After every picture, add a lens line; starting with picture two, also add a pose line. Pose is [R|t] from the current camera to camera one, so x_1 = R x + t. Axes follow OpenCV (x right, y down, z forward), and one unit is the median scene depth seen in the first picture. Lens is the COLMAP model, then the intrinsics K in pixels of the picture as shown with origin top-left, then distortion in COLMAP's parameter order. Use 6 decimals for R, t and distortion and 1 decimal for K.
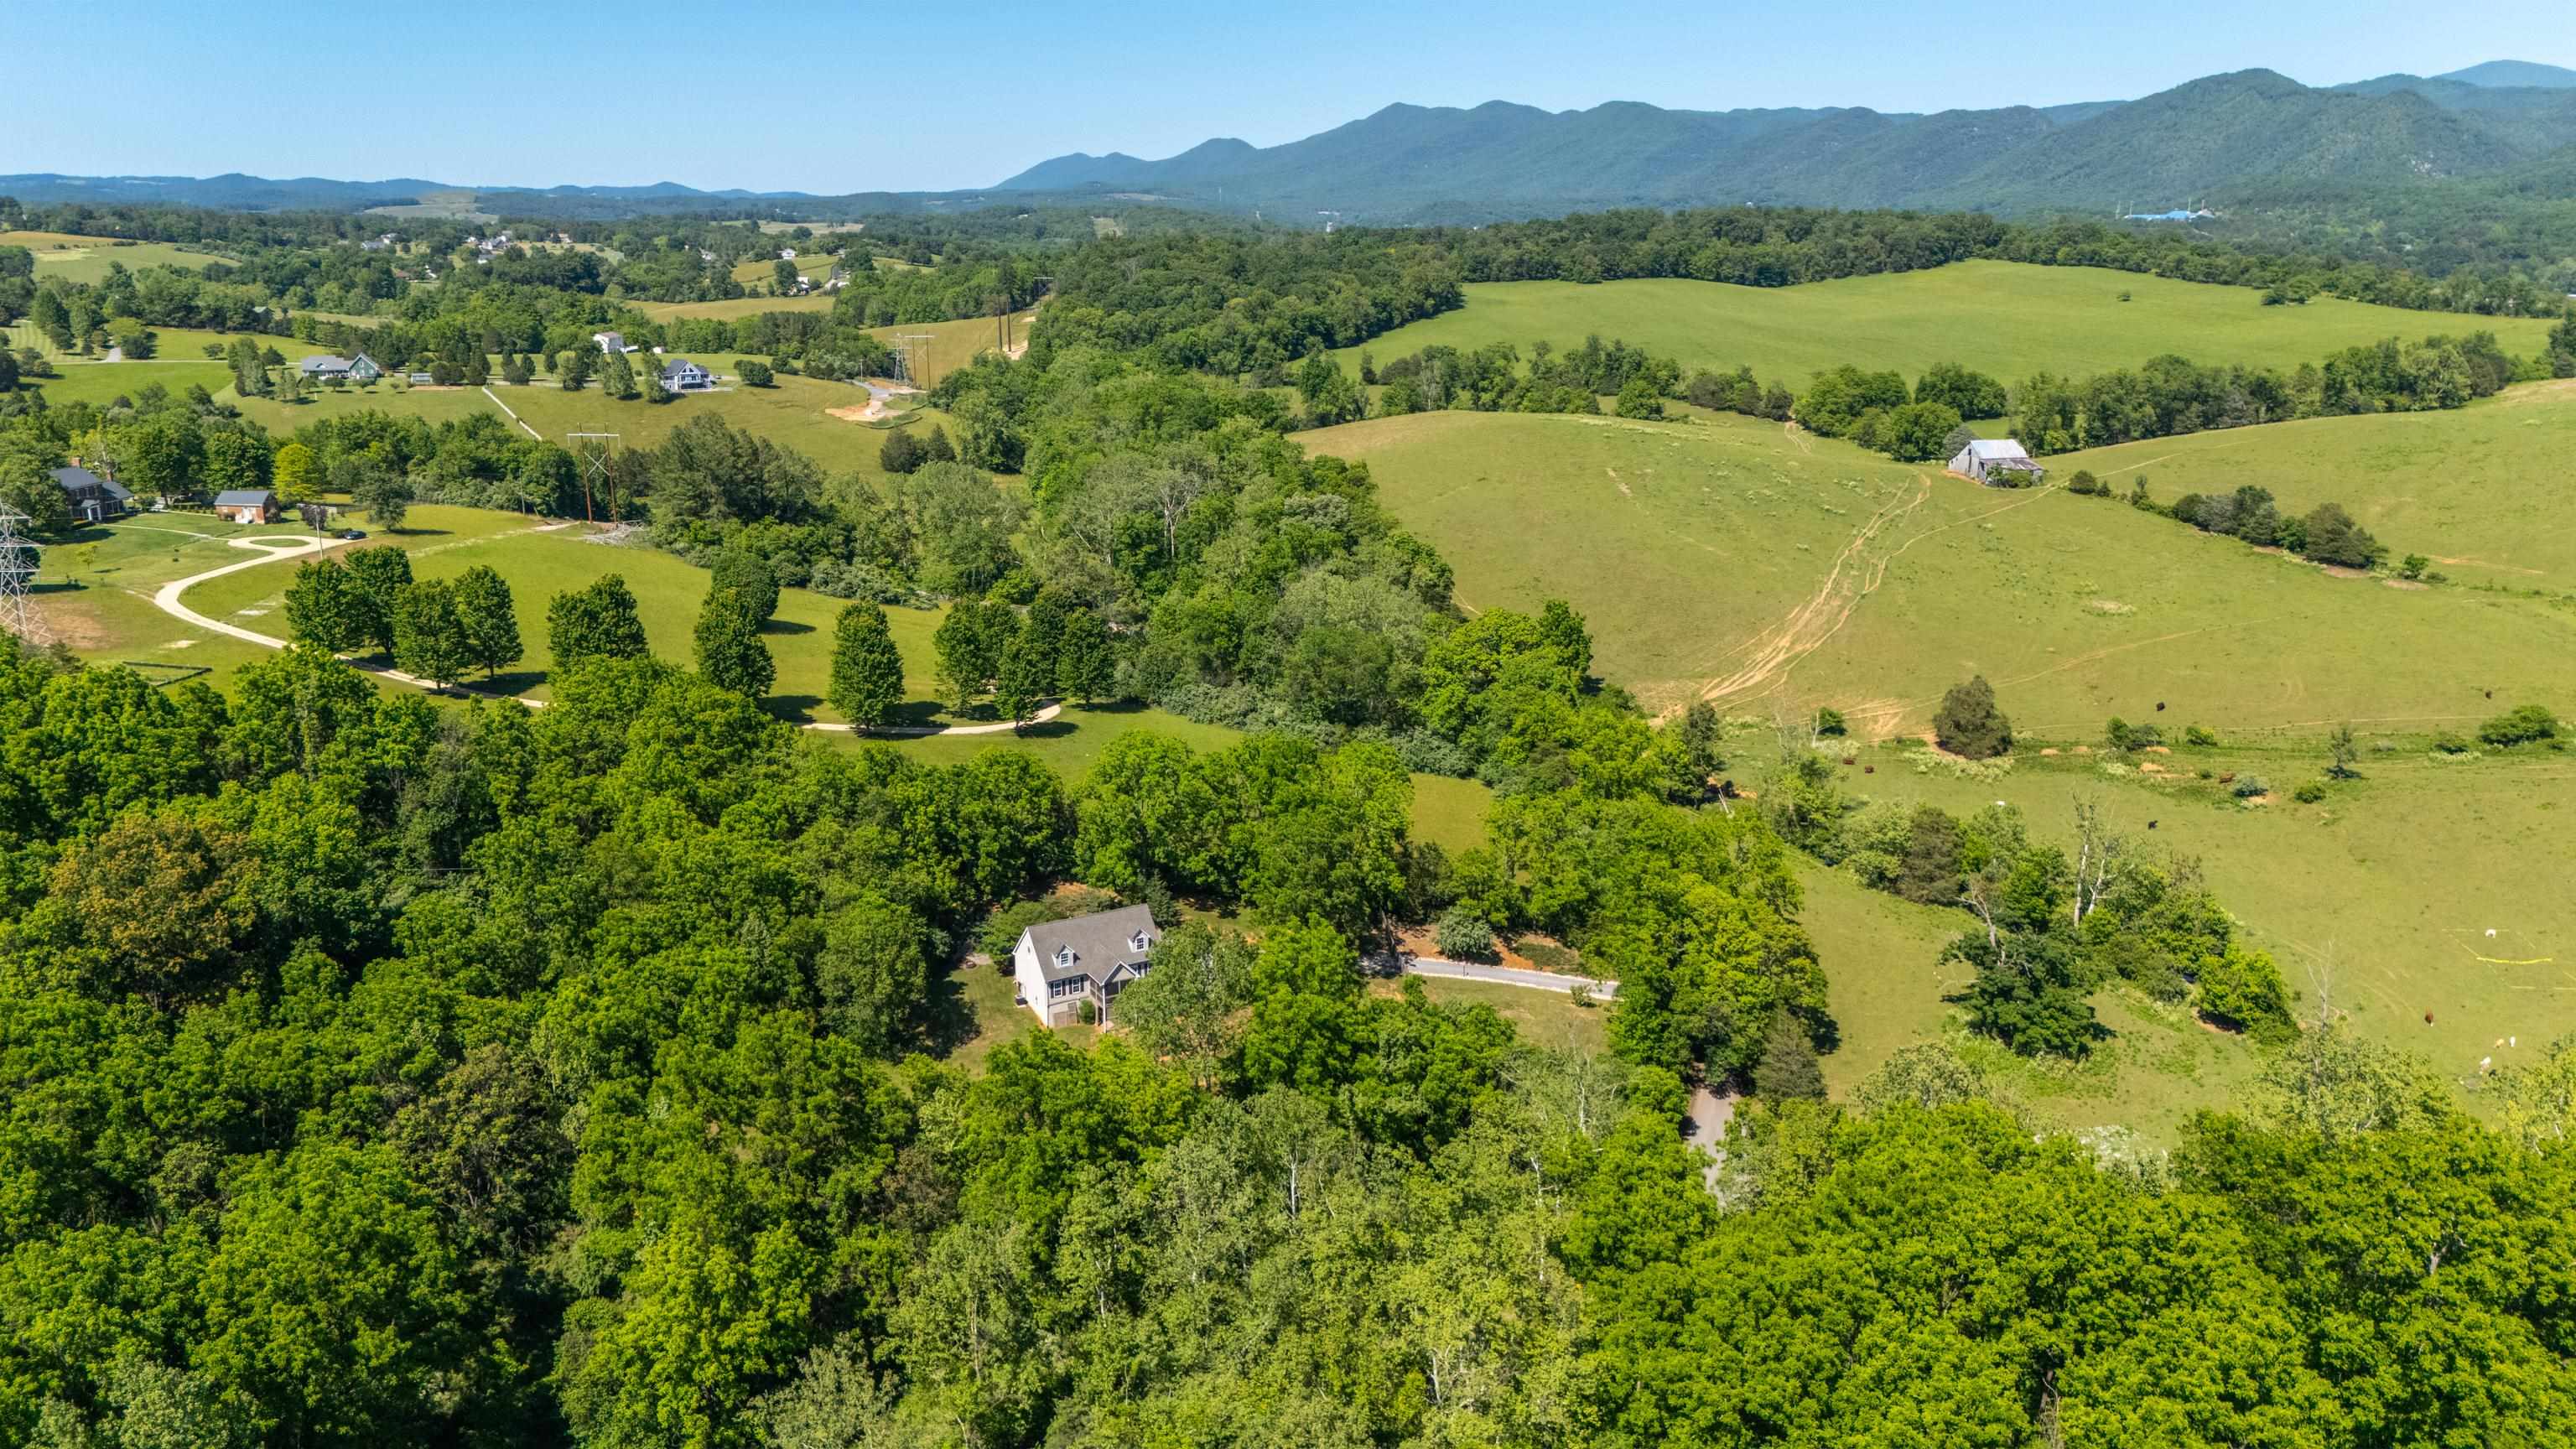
lens RADIAL K [[1899.6, 0, 1282.8], [0, 1899.6, 727.1], [0, 0, 1]] dist [0.056904, -0.044152]
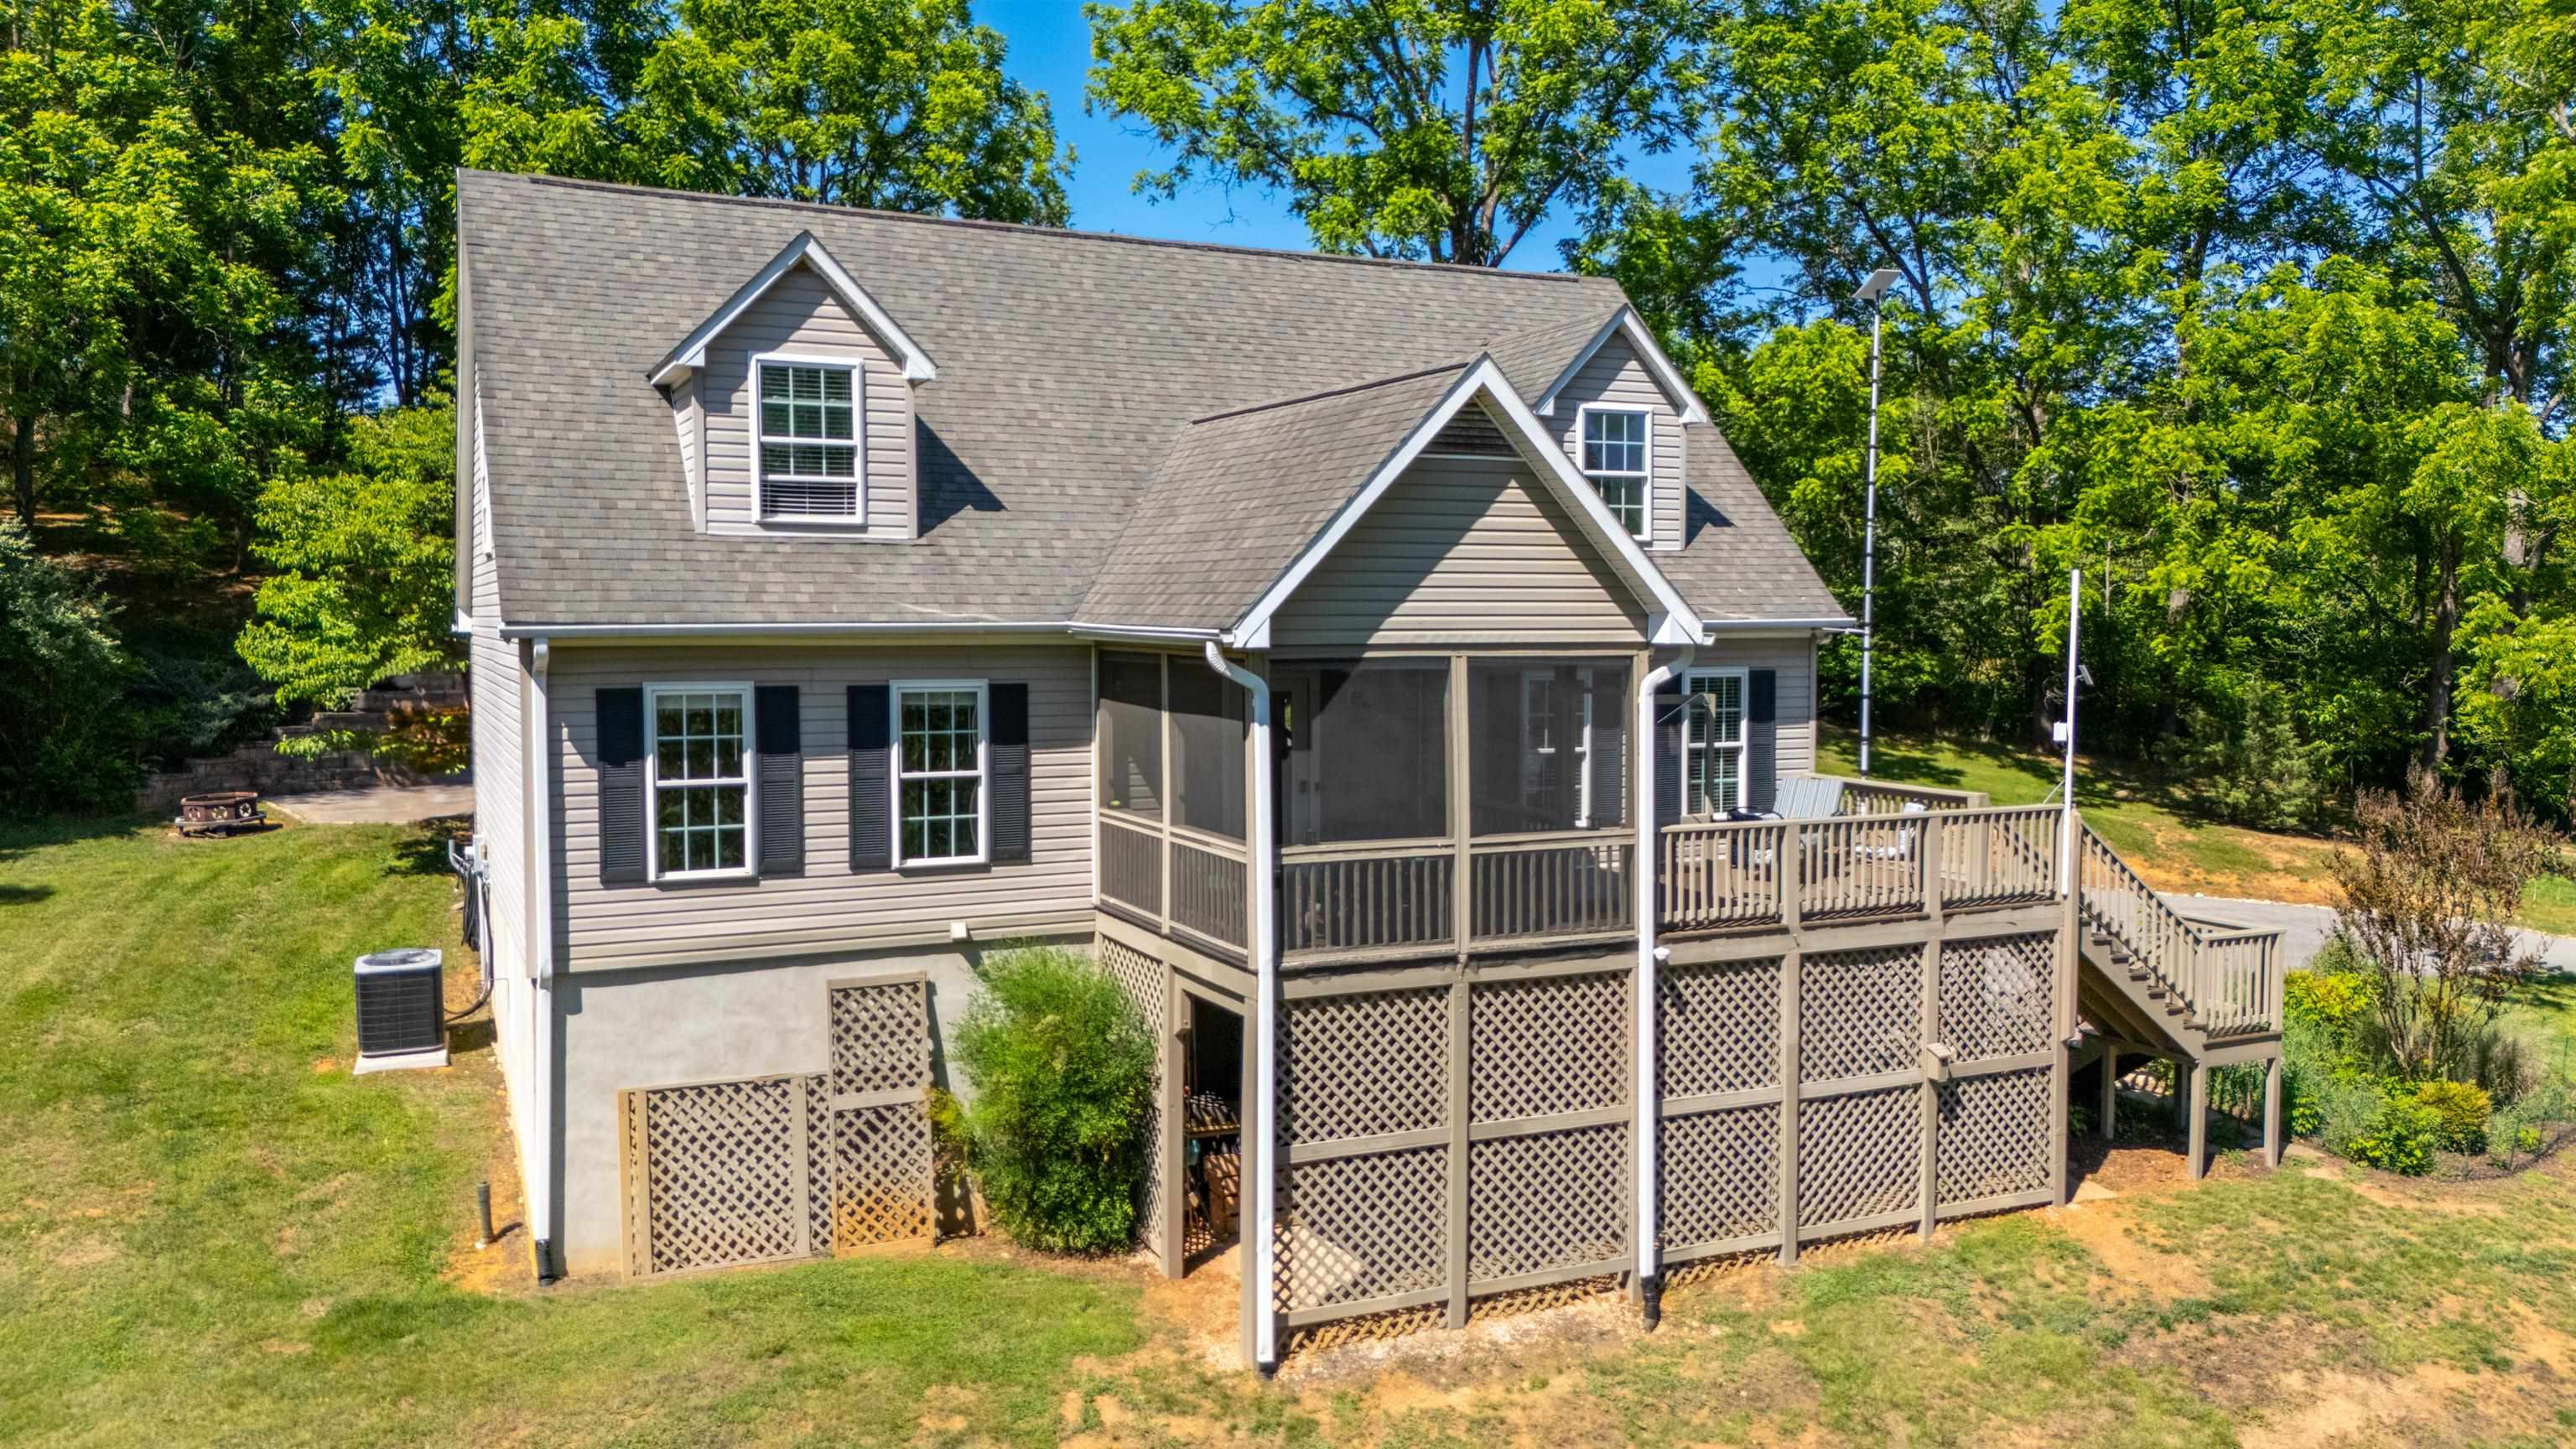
lens RADIAL K [[1899.6, 0, 1287.1], [0, 1899.6, 738.2], [0, 0, 1]] dist [0.056904, -0.044152]
pose [[0.997776, 0.006129, -0.066376, -0.082257], [-0.019150, 0.980146, -0.197351, 0.142382], [0.063849, 0.198184, 0.978083, 0.864898]]
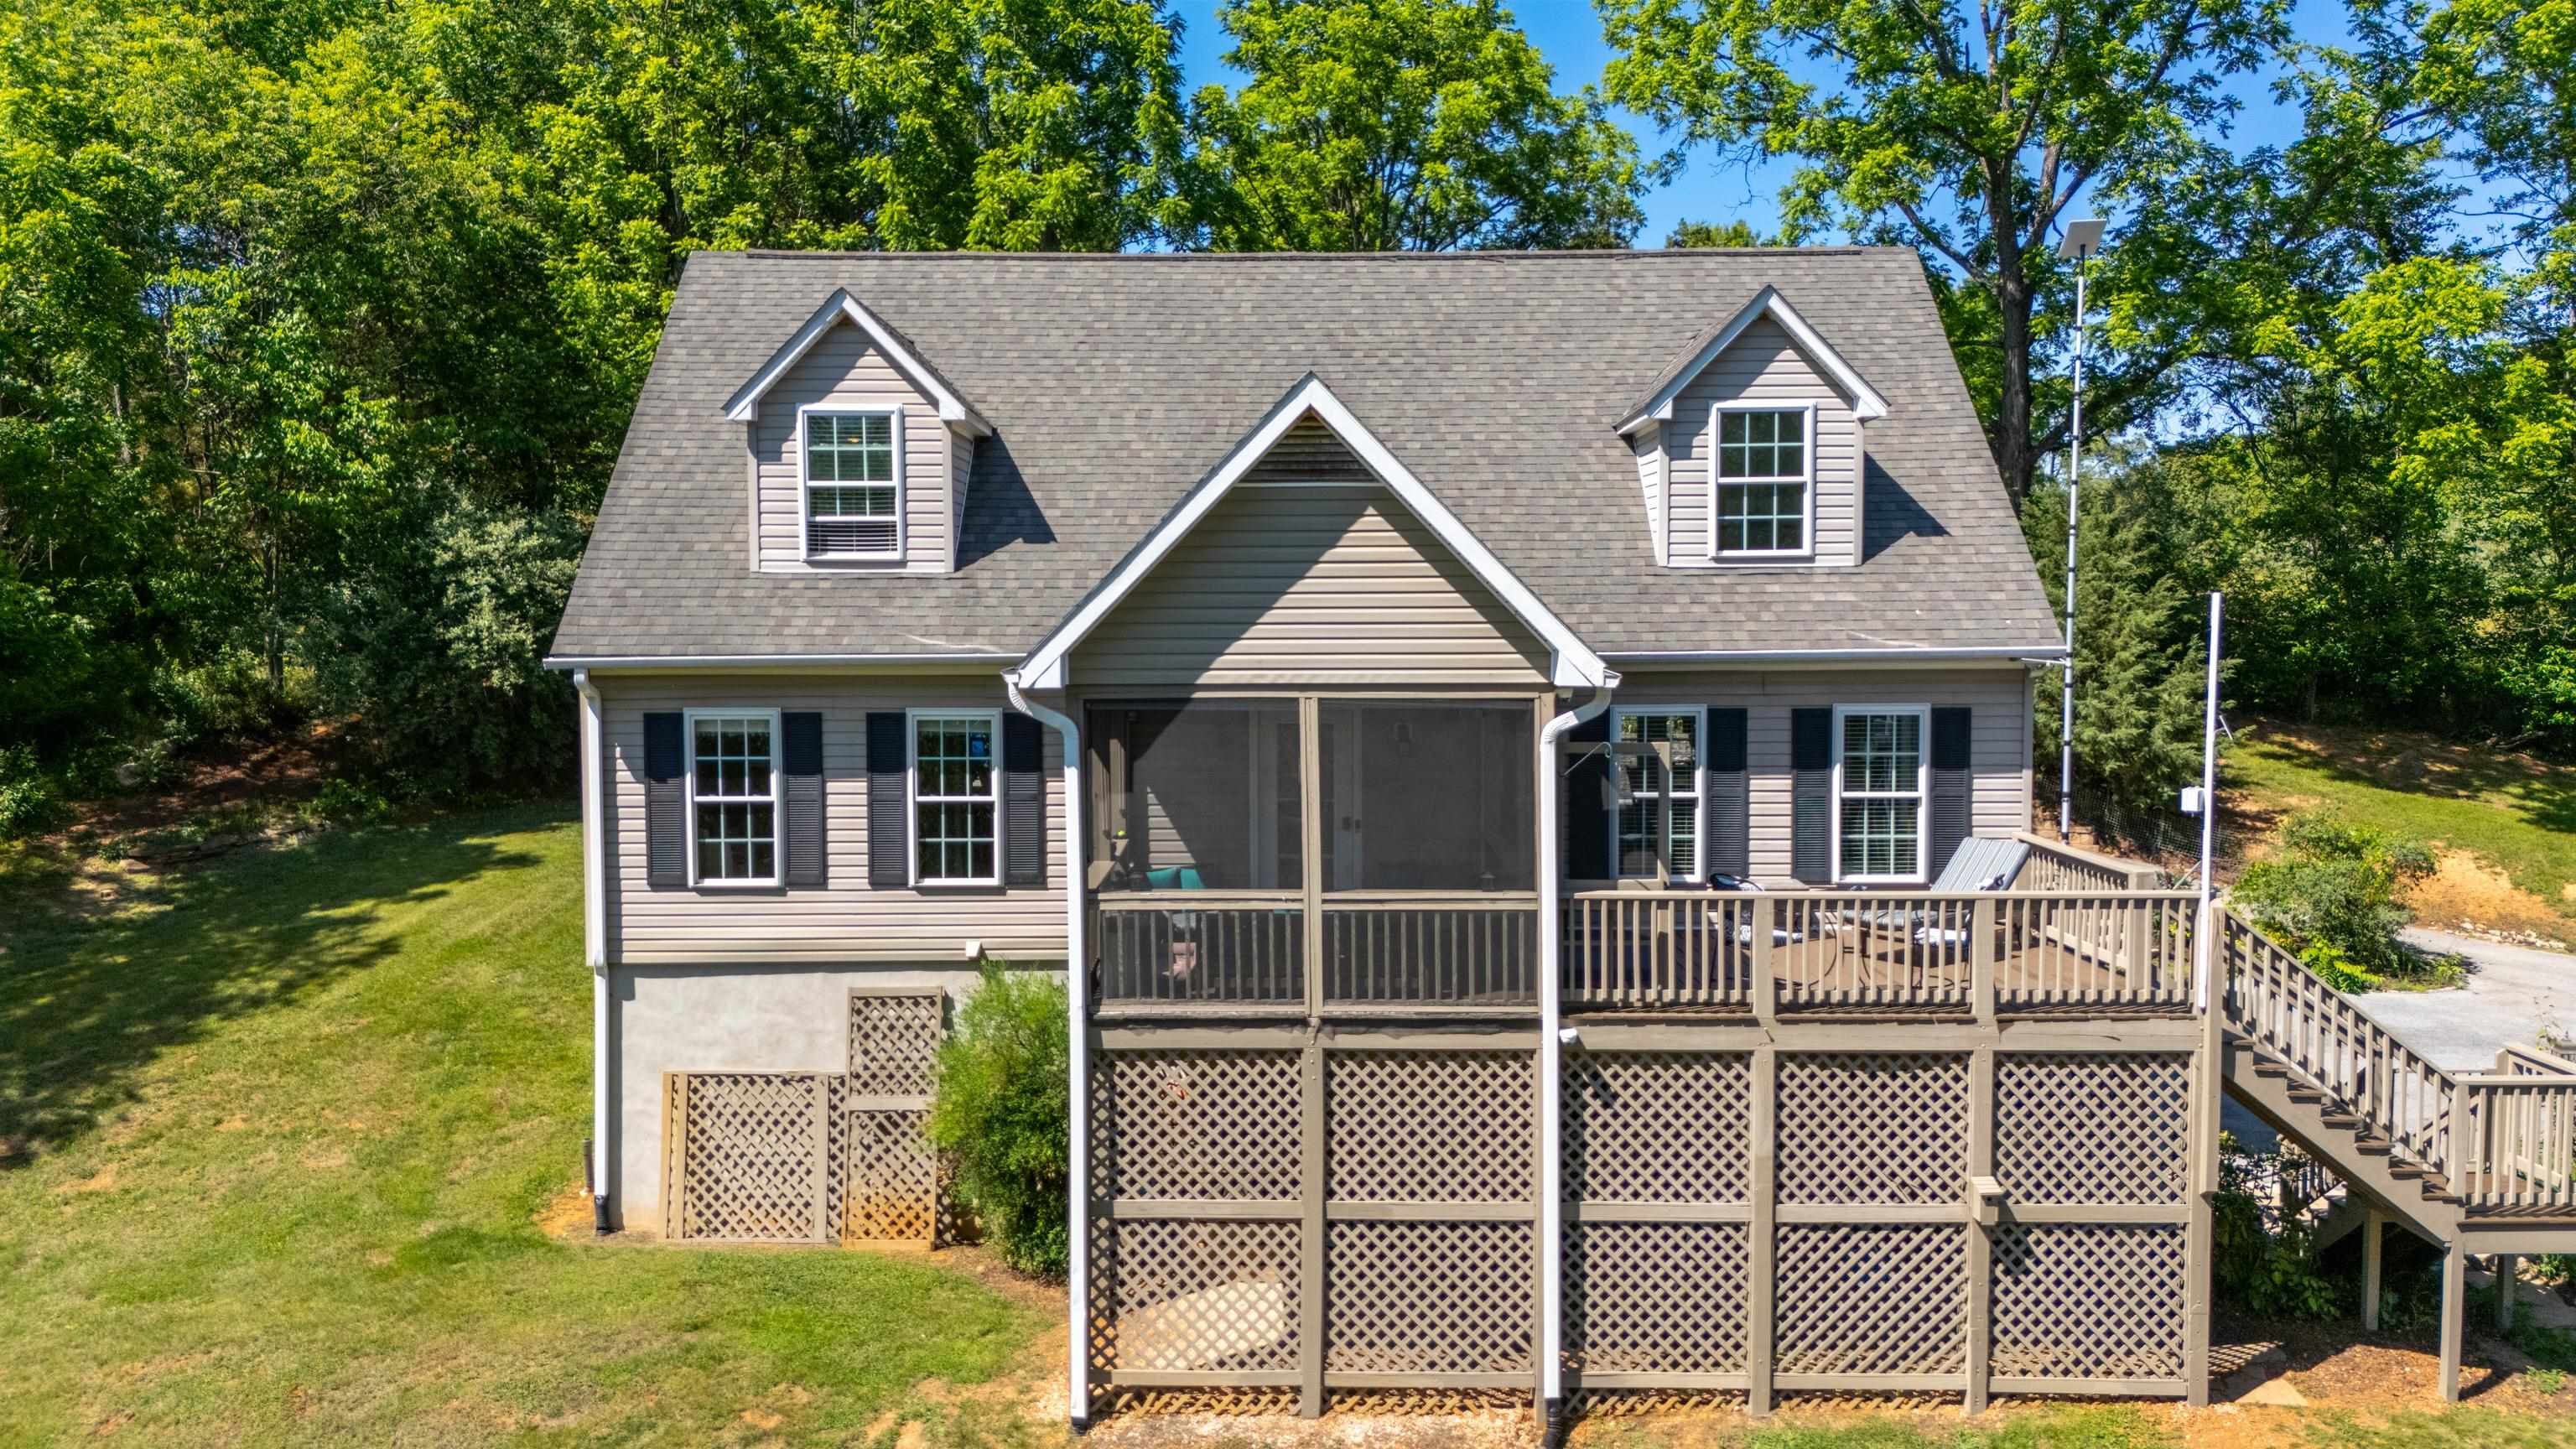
lens RADIAL K [[1899.6, 0, 1281.4], [0, 1899.6, 739.4], [0, 0, 1]] dist [0.056904, -0.044152]
pose [[0.870027, 0.031681, -0.491984, -0.048325], [-0.126550, 0.978847, -0.160760, 0.137323], [0.476484, 0.202126, 0.855633, 0.877682]]
